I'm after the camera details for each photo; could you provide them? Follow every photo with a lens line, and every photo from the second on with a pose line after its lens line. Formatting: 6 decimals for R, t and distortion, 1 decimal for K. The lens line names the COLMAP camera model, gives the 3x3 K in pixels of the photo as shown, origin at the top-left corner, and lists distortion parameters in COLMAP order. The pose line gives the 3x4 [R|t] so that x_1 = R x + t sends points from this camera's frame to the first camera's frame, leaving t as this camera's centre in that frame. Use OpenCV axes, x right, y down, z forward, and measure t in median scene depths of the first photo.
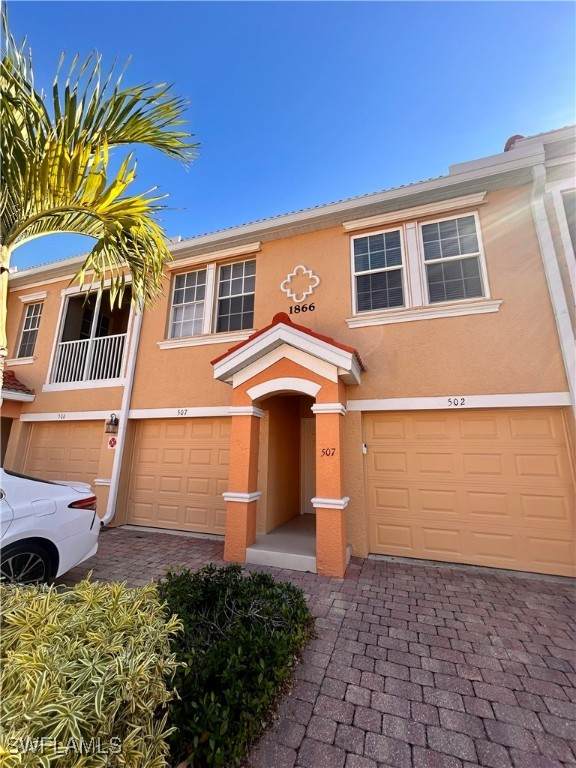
lens RADIAL K [[307.8, 0, 288.0], [0, 307.8, 384.0], [0, 0, 1]] dist [-0.001091, -0.000074]
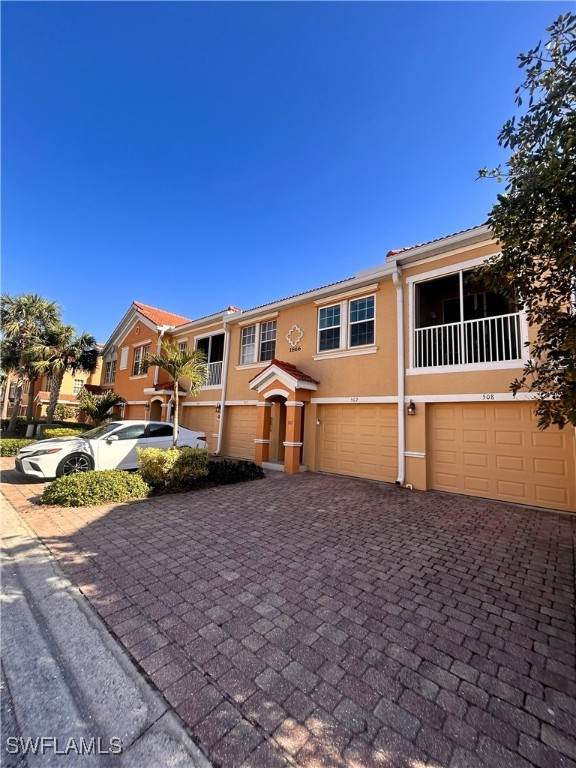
lens RADIAL K [[307.8, 0, 288.0], [0, 307.8, 384.0], [0, 0, 1]] dist [-0.001091, -0.000074]
pose [[0.927478, -0.021795, -0.373241, 0.731273], [0.050452, 0.996464, 0.067182, -0.164771], [0.370457, -0.081140, 0.925299, -0.825802]]
